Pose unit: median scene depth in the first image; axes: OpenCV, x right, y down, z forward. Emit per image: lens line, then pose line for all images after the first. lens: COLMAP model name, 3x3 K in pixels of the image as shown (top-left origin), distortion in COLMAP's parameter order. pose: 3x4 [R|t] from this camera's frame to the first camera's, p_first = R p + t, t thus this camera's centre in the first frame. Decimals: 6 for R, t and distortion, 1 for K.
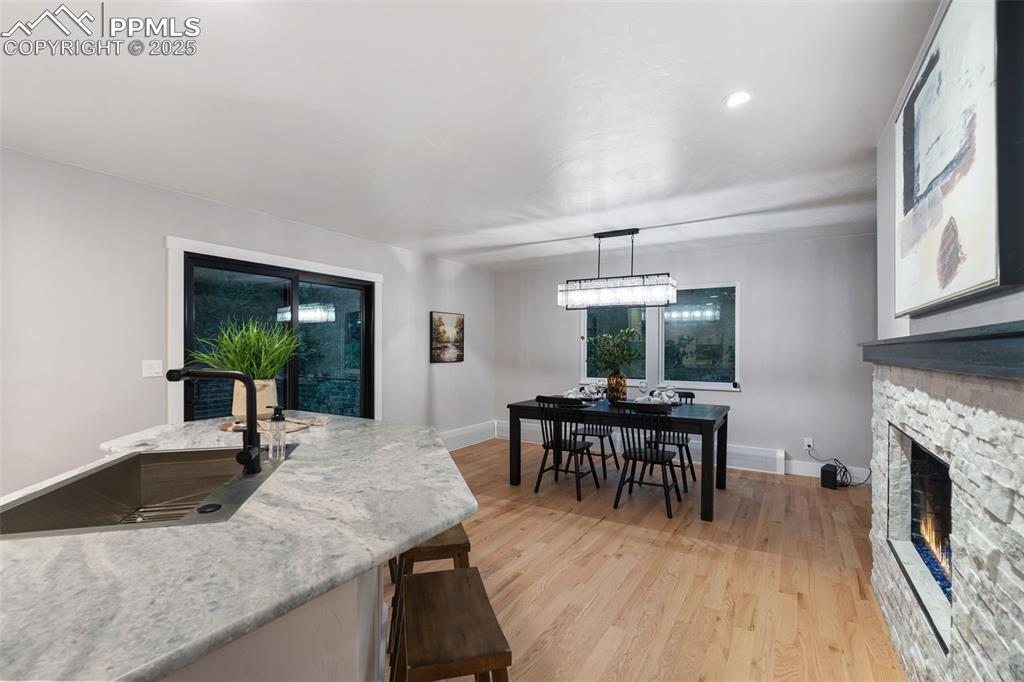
lens RADIAL K [[469.0, 0, 510.5], [0, 469.0, 344.2], [0, 0, 1]] dist [-0.003018, -0.000238]
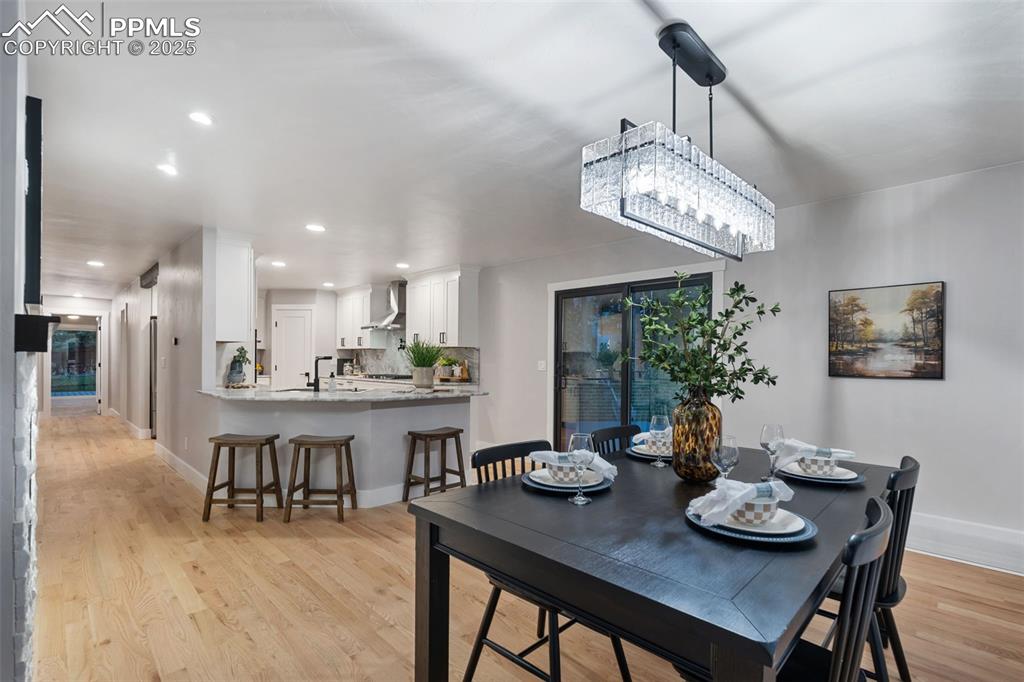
lens RADIAL K [[469.0, 0, 494.9], [0, 469.0, 359.3], [0, 0, 1]] dist [-0.003018, -0.000238]
pose [[-0.264508, -0.008163, -0.964349, 0.504682], [-0.002509, 0.999967, -0.007776, 0.022274], [0.964380, 0.000362, -0.264520, 0.724498]]
